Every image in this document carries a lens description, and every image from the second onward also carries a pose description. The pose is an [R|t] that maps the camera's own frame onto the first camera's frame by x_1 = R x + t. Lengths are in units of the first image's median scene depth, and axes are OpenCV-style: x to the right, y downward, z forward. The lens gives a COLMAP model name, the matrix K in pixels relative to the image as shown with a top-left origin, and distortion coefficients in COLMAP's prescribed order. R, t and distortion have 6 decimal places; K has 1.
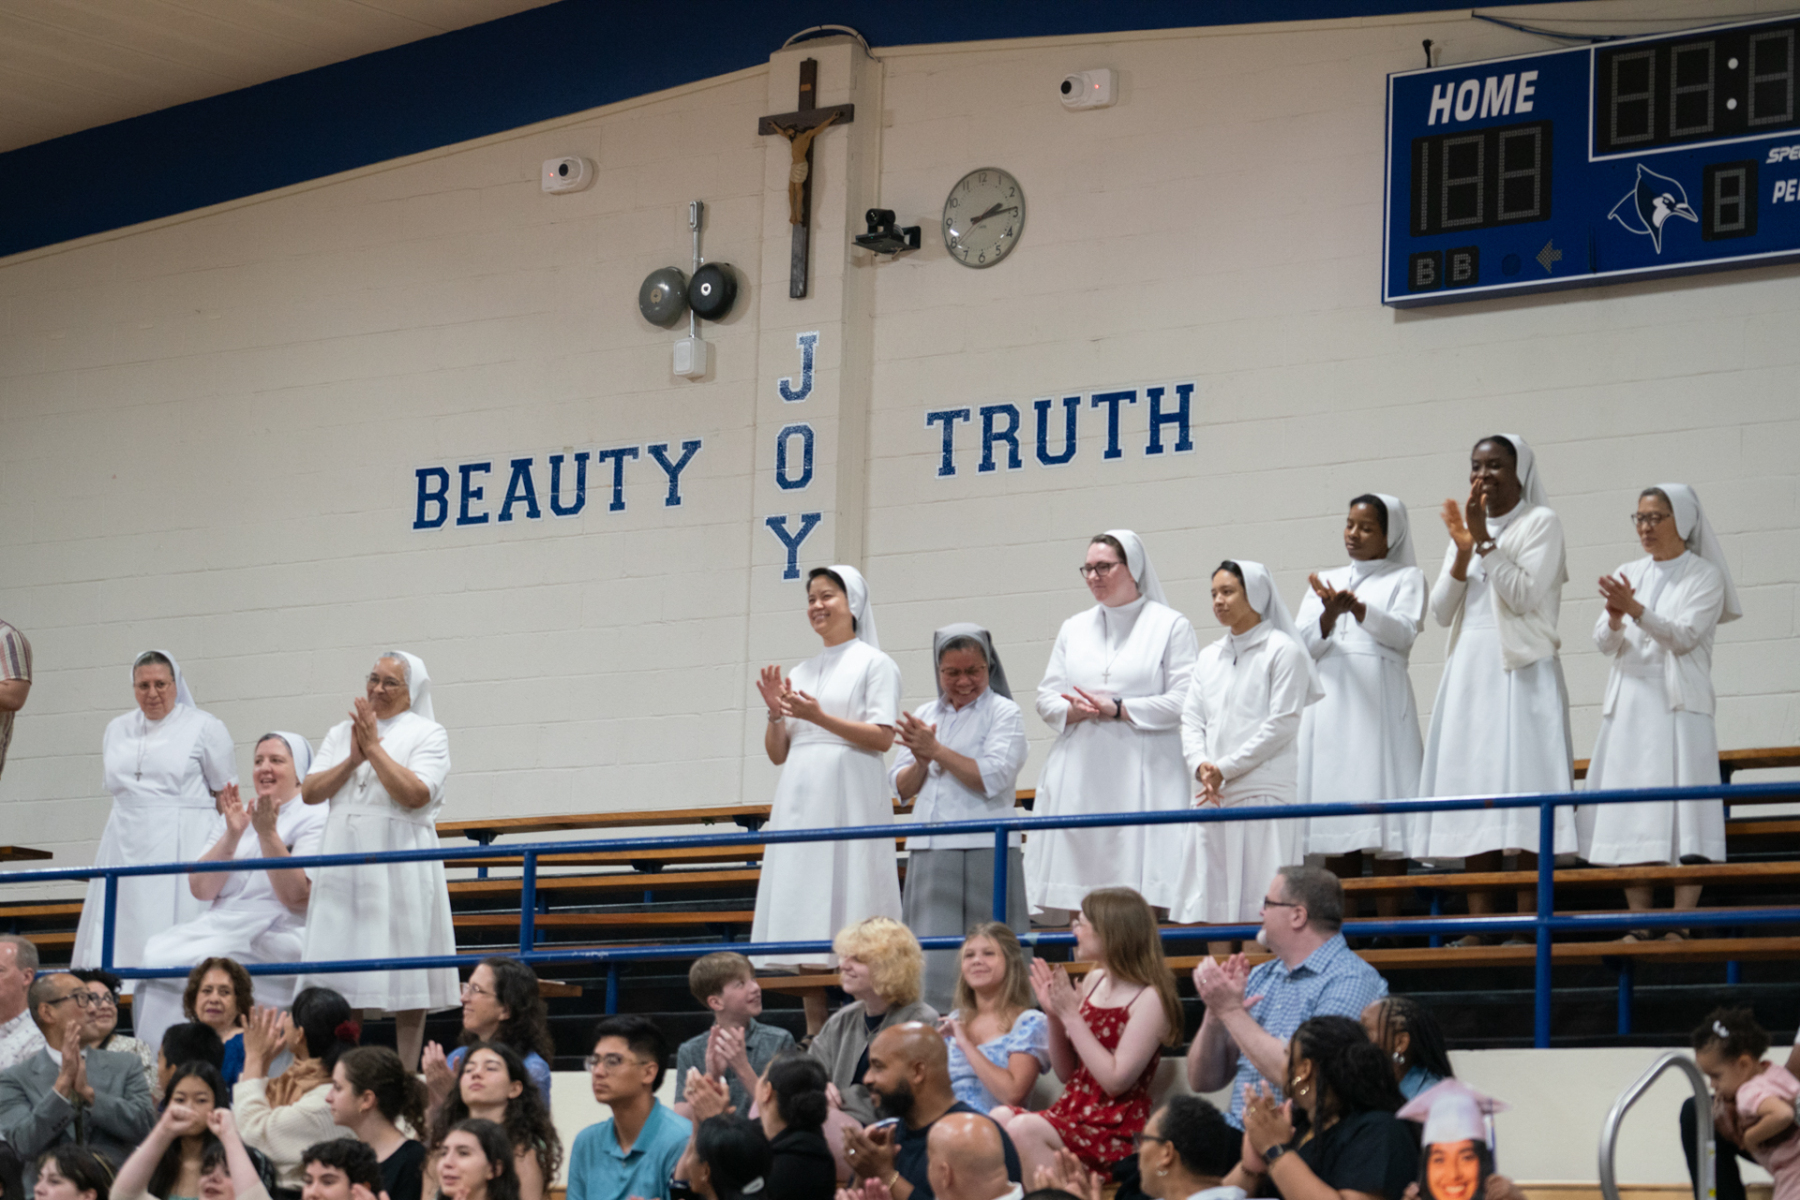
lens RADIAL K [[5287.5, 0, 900.1], [0, 5287.5, 600.1], [0, 0, 1]] dist [0.027813, 0.000000]
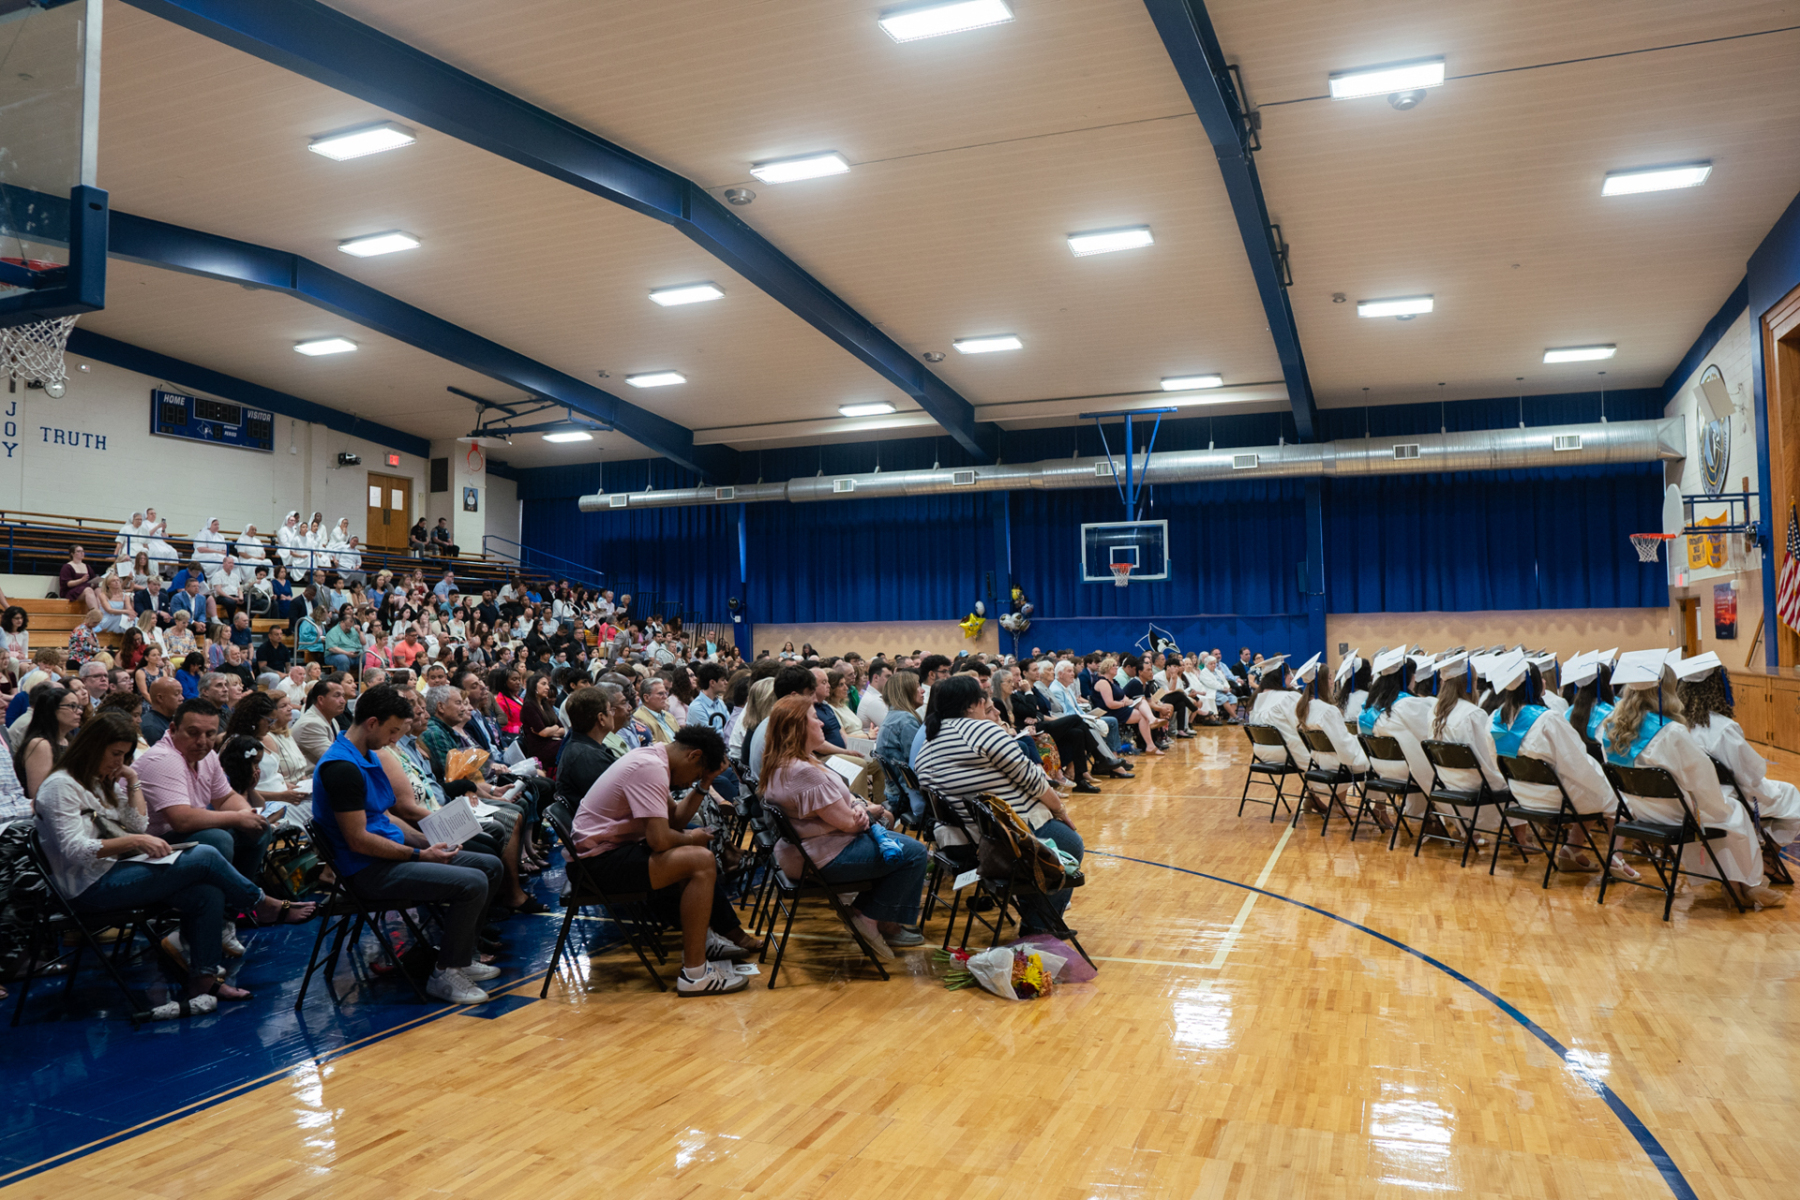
lens RADIAL K [[1244.6, 0, 900.1], [0, 1244.6, 599.4], [0, 0, 1]] dist [0.000008, 0.000005]
pose [[-0.265917, 0.004029, 0.963988, -1.243887], [-0.144633, 0.988505, -0.044029, 0.052636], [-0.953084, -0.151133, -0.262277, 0.566446]]
